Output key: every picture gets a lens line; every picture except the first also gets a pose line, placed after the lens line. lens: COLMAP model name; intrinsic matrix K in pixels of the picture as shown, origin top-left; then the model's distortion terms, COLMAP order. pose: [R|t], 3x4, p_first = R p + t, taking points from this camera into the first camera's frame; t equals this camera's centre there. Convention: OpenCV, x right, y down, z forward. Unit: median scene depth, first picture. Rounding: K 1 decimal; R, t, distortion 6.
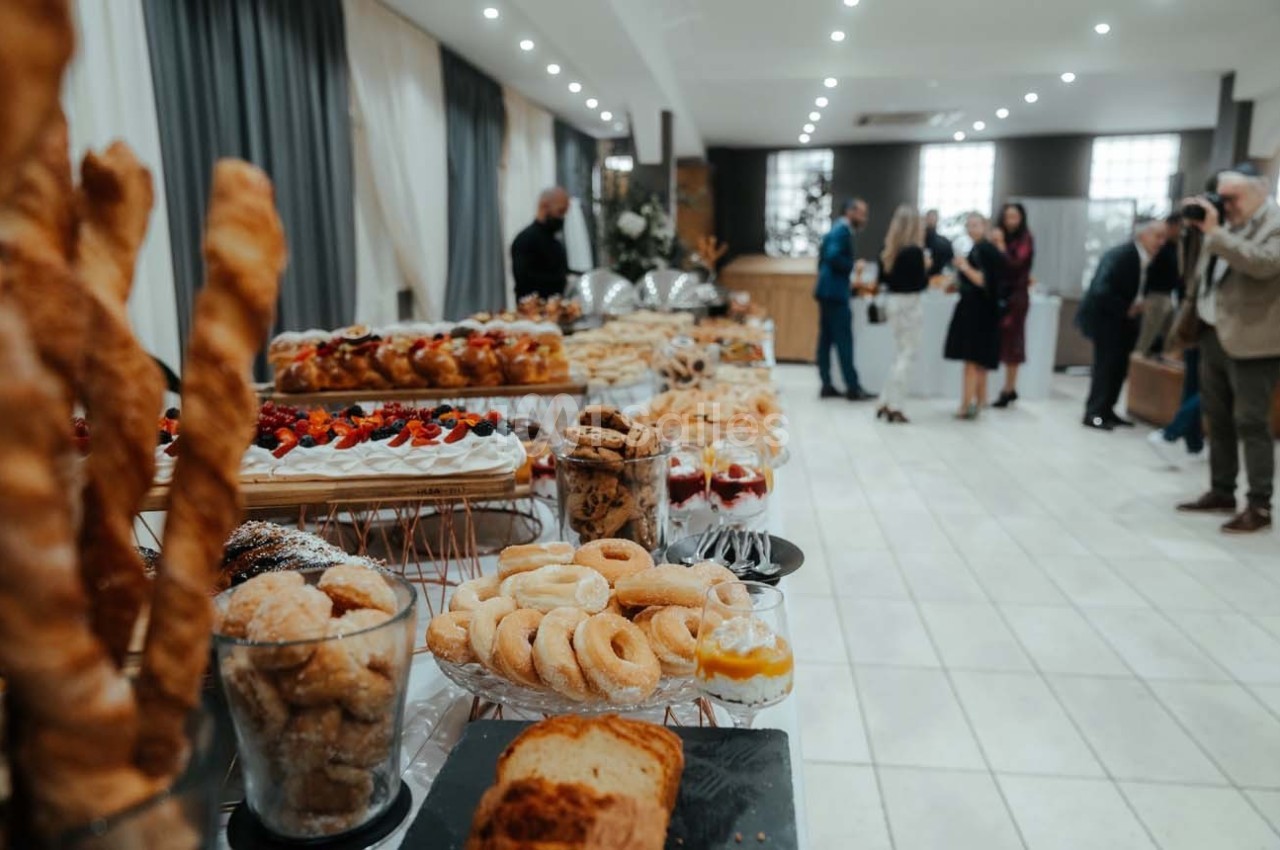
lens RADIAL K [[981.1, 0, 625.2], [0, 981.1, 428.1], [0, 0, 1]] dist [0.027311, -0.056506]
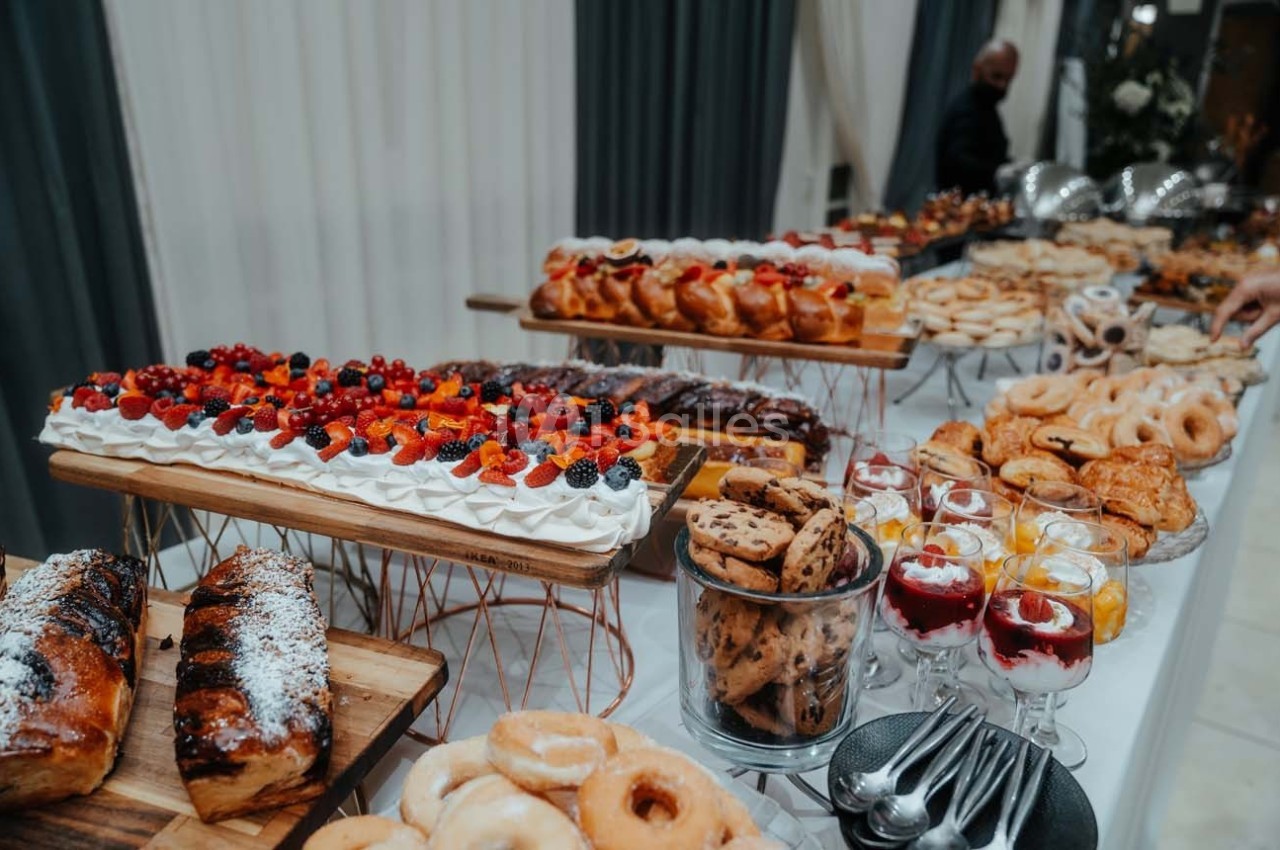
lens RADIAL K [[928.8, 0, 640.0], [0, 928.8, 425.0], [0, 0, 1]] dist [0.009512, 0.005974]
pose [[0.877409, 0.182358, -0.443733, 0.099767], [-0.113487, 0.977583, 0.177348, -0.094672], [0.466127, -0.105249, 0.878435, 0.331971]]
